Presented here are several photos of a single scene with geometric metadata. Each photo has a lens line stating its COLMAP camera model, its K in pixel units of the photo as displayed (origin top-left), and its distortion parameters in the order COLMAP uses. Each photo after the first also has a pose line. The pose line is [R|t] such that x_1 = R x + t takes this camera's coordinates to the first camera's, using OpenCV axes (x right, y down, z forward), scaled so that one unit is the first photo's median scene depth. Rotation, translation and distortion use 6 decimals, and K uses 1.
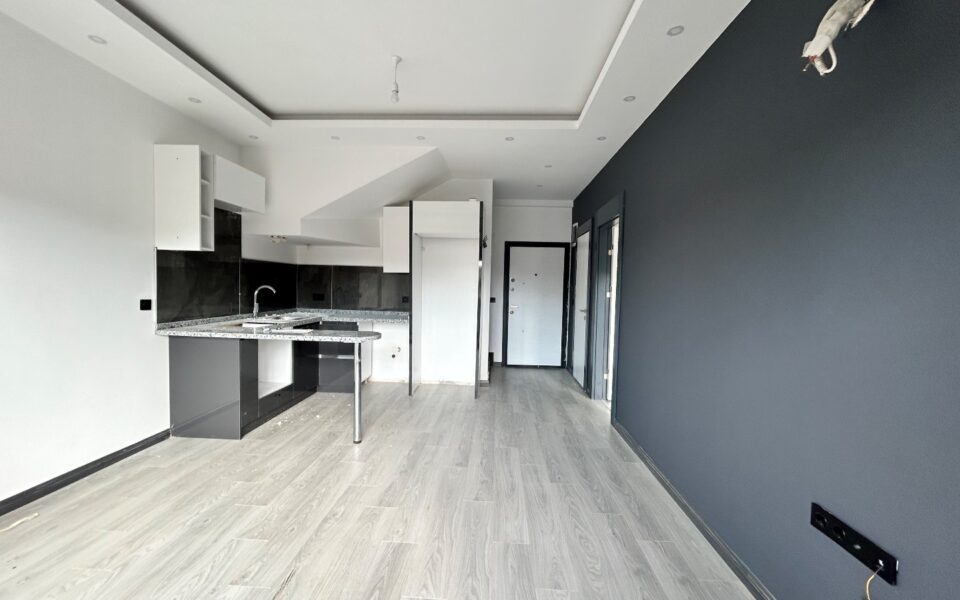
lens RADIAL K [[391.2, 0, 479.5], [0, 391.2, 300.9], [0, 0, 1]] dist [-0.002168, 0.000122]
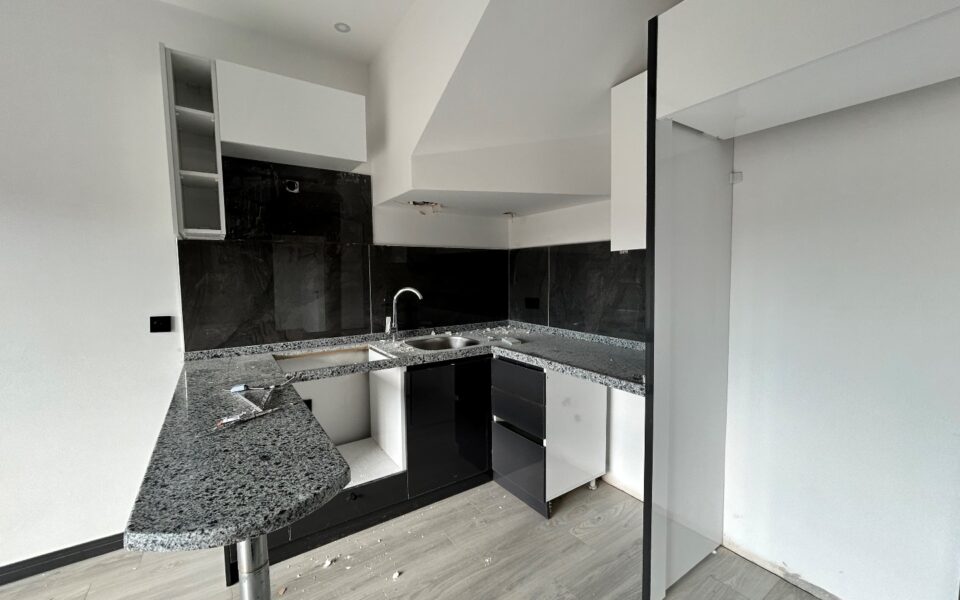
lens RADIAL K [[391.2, 0, 482.4], [0, 391.2, 300.0], [0, 0, 1]] dist [-0.002168, 0.000122]
pose [[0.596601, 0.021345, -0.802254, 0.005751], [-0.003290, 0.999703, 0.024152, -0.035682], [0.802531, -0.011769, 0.596494, 0.759543]]
